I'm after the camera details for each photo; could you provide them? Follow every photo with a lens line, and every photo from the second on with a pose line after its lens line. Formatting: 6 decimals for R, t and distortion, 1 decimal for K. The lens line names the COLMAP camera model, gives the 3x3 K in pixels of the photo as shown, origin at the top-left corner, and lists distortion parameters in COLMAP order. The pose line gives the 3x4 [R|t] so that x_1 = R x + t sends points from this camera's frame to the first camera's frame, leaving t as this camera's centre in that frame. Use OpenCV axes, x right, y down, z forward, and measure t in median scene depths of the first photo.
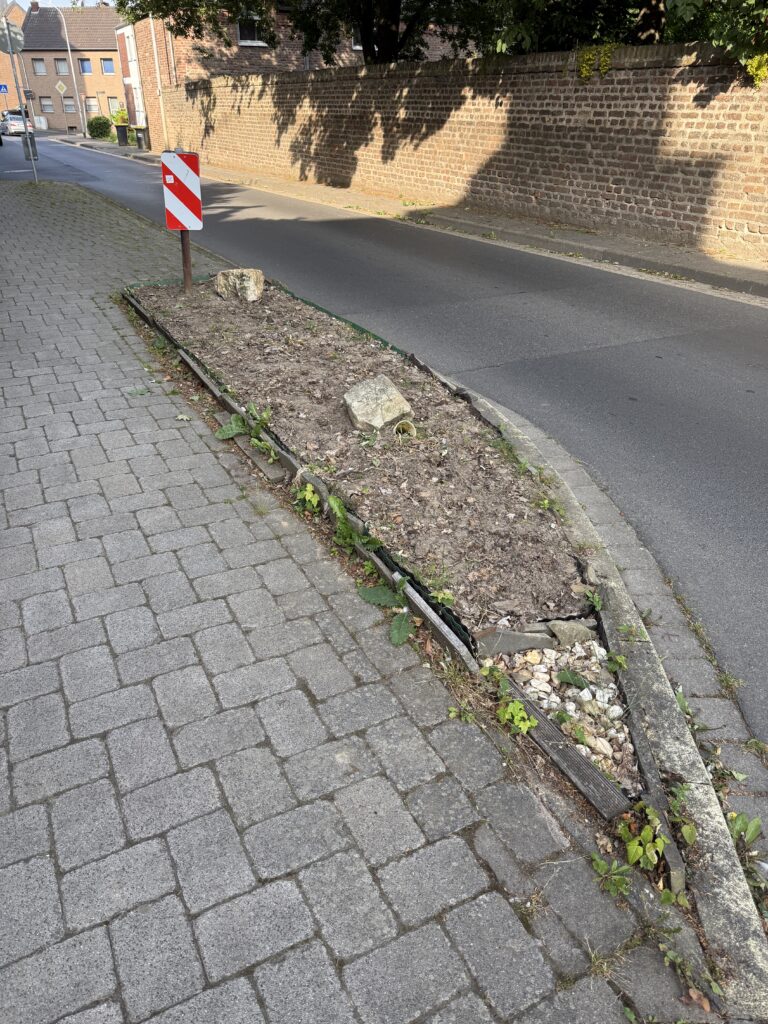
lens RADIAL K [[733.2, 0, 384.0], [0, 733.2, 512.0], [0, 0, 1]] dist [0.027770, -0.025175]
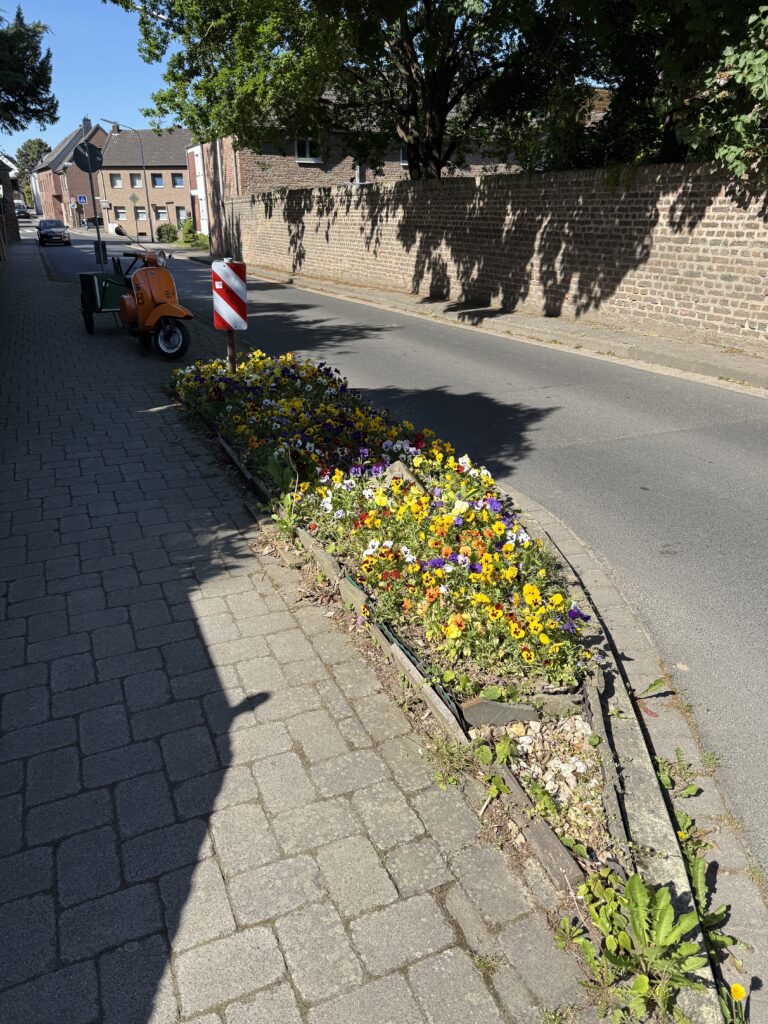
lens RADIAL K [[733.2, 0, 384.0], [0, 733.2, 512.0], [0, 0, 1]] dist [0.009219, -0.007167]
pose [[0.998121, 0.018136, -0.058526, 0.049805], [-0.024812, 0.993005, -0.115435, 0.011958], [0.056023, 0.116671, 0.991589, -0.062021]]
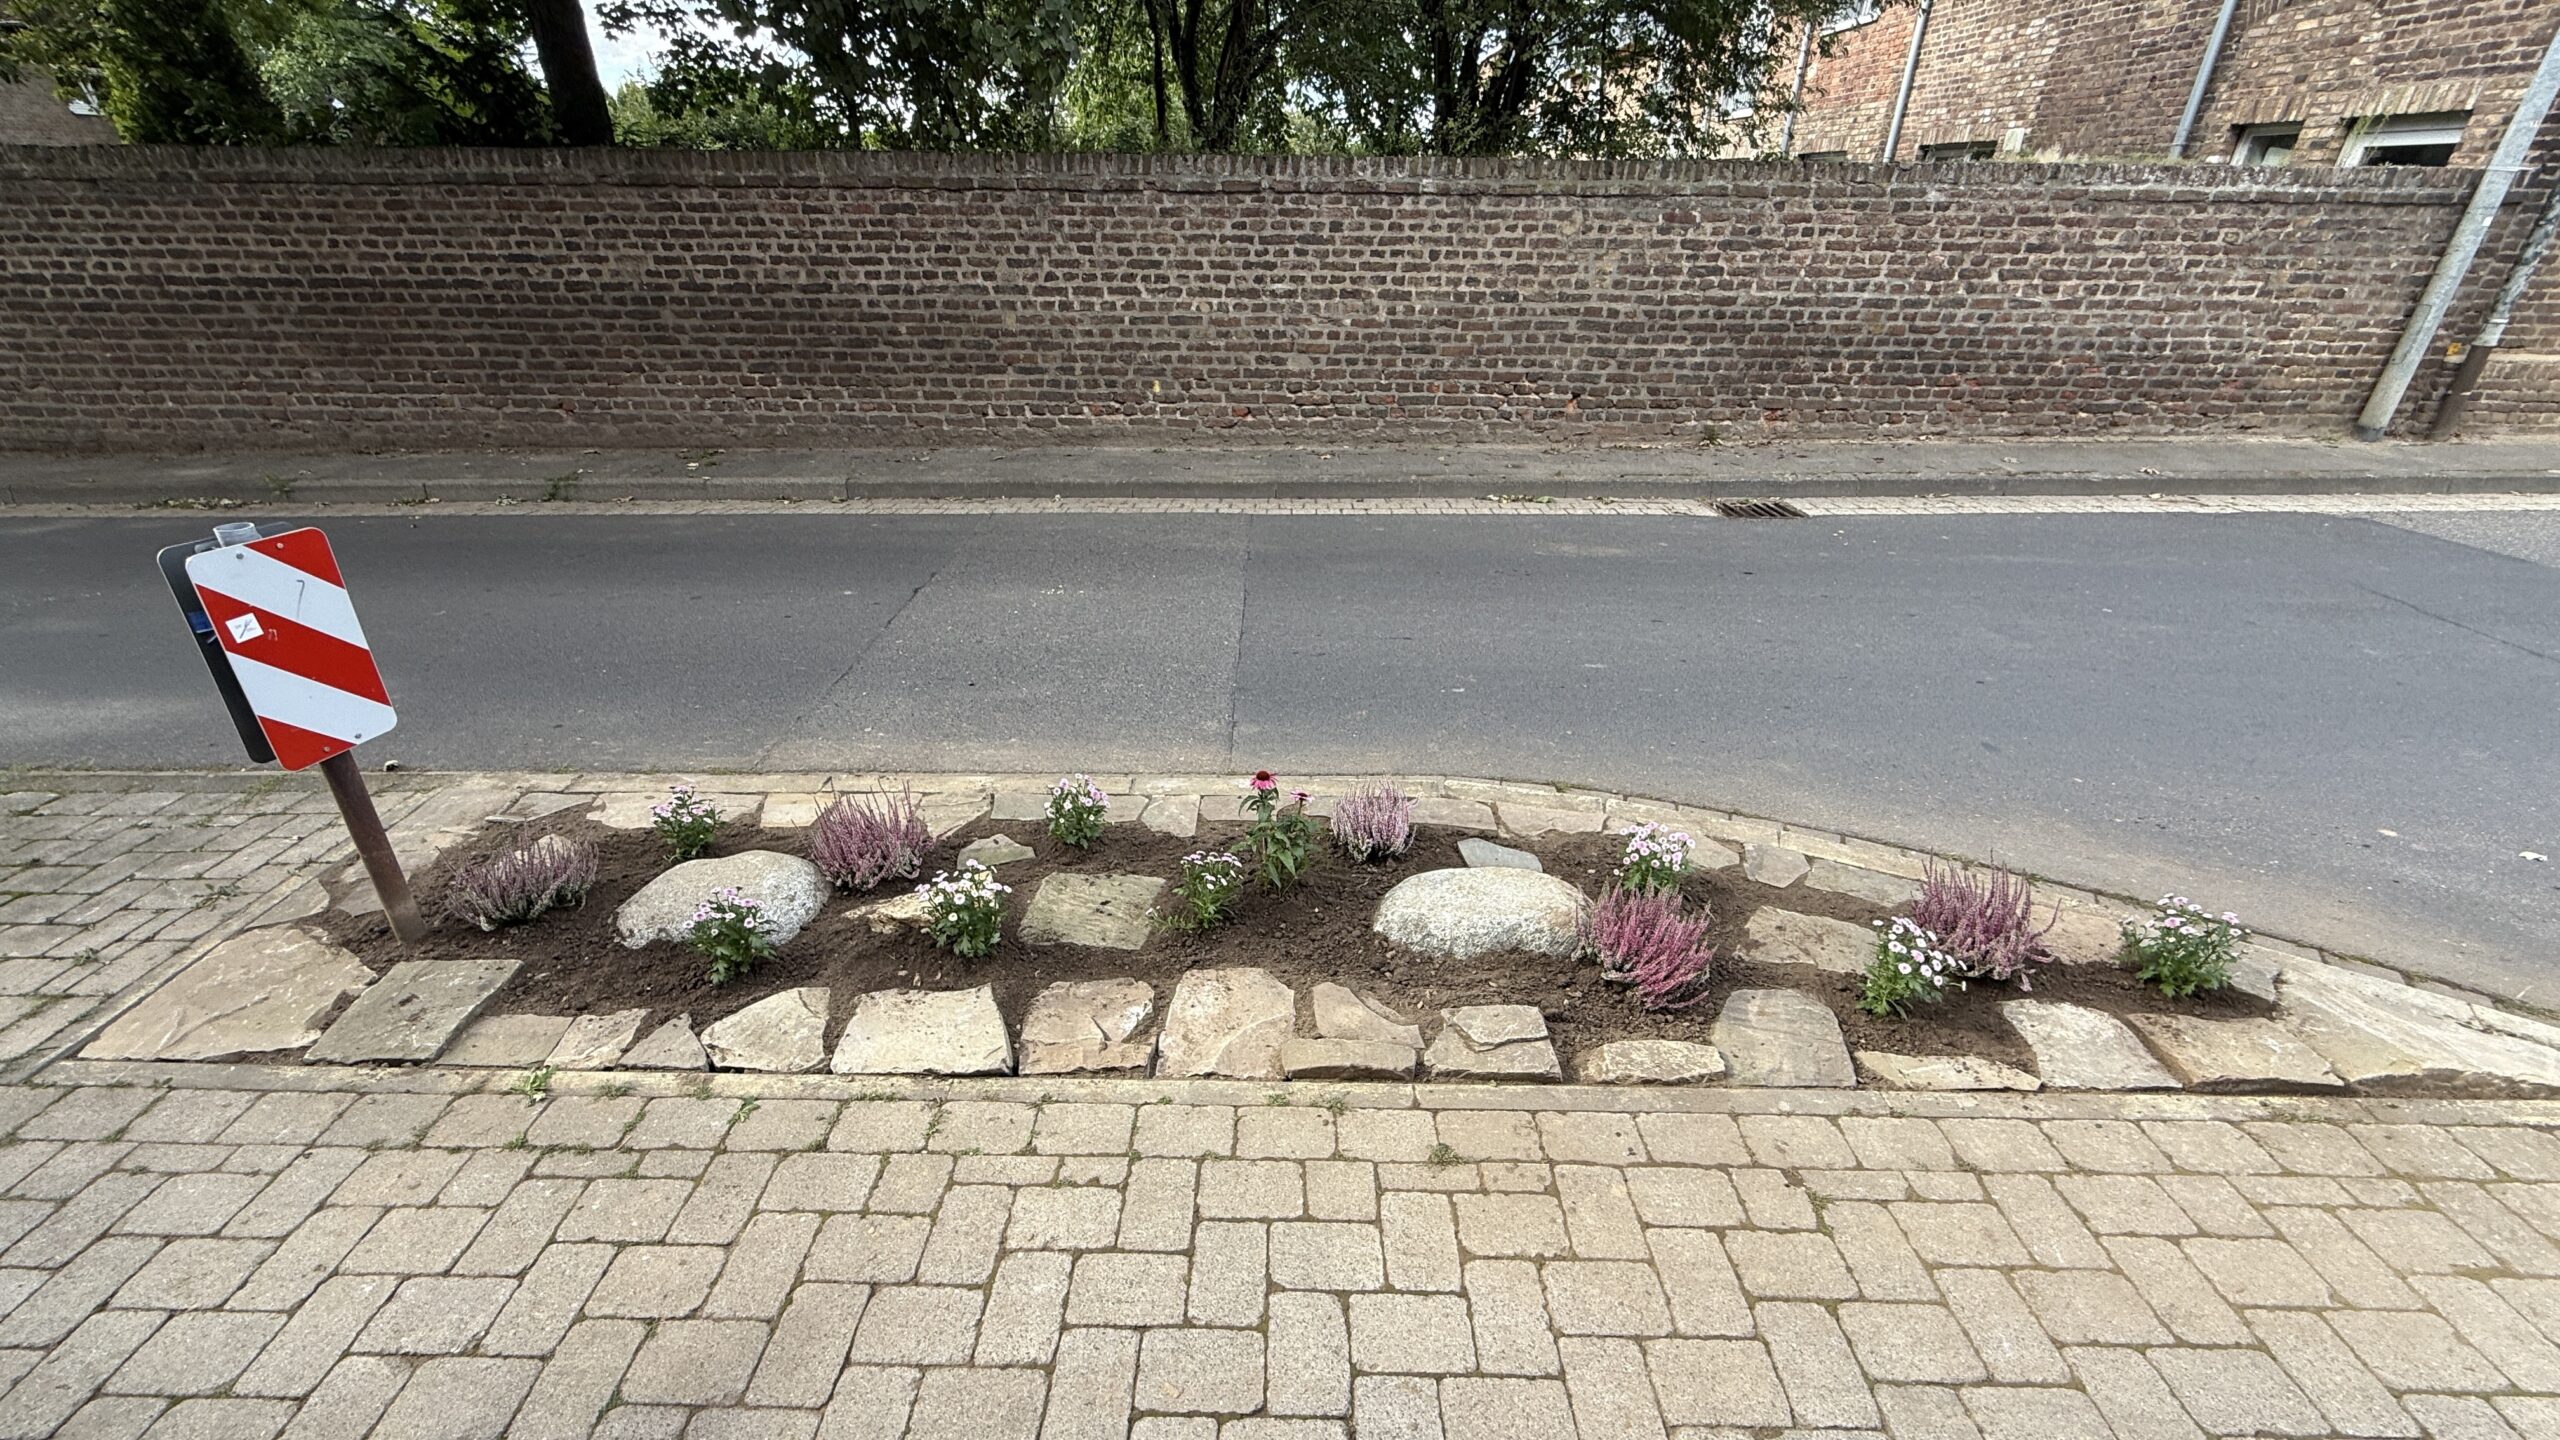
lens RADIAL K [[1024.4, 0, 1280.0], [0, 1024.4, 720.0], [0, 0, 1]] dist [-0.001355, 0.000061]
pose [[0.478464, -0.407158, 0.778006, -0.813107], [0.424028, 0.882988, 0.201327, -0.608549], [-0.768942, 0.233569, 0.595125, 0.817474]]
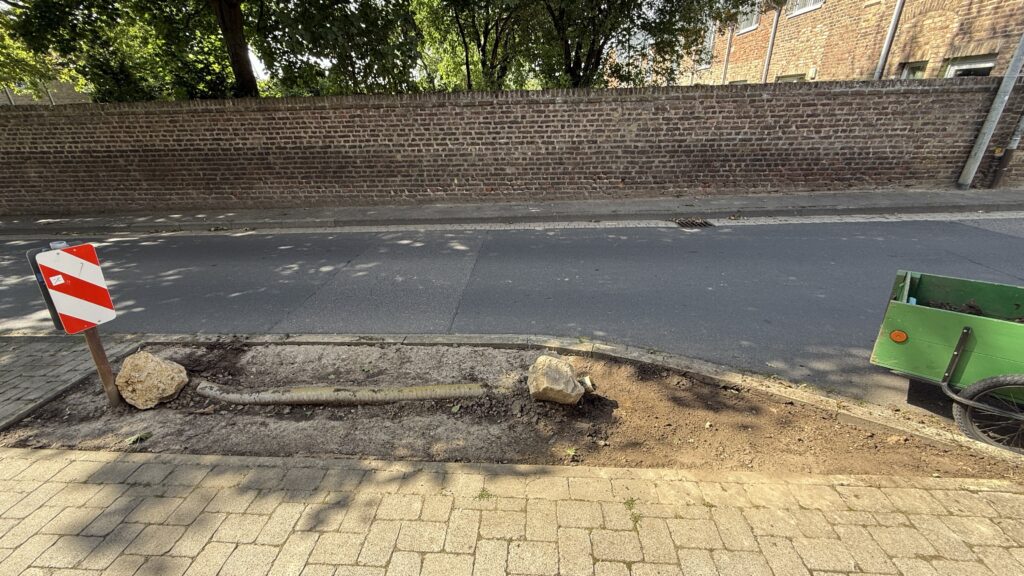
lens RADIAL K [[409.8, 0, 512.0], [0, 409.8, 288.0], [0, 0, 1]] dist [-0.001355, 0.000061]
pose [[0.521283, -0.368971, 0.769497, -0.696964], [0.441733, 0.888165, 0.126628, -0.516462], [-0.730162, 0.273903, 0.625972, 0.660605]]
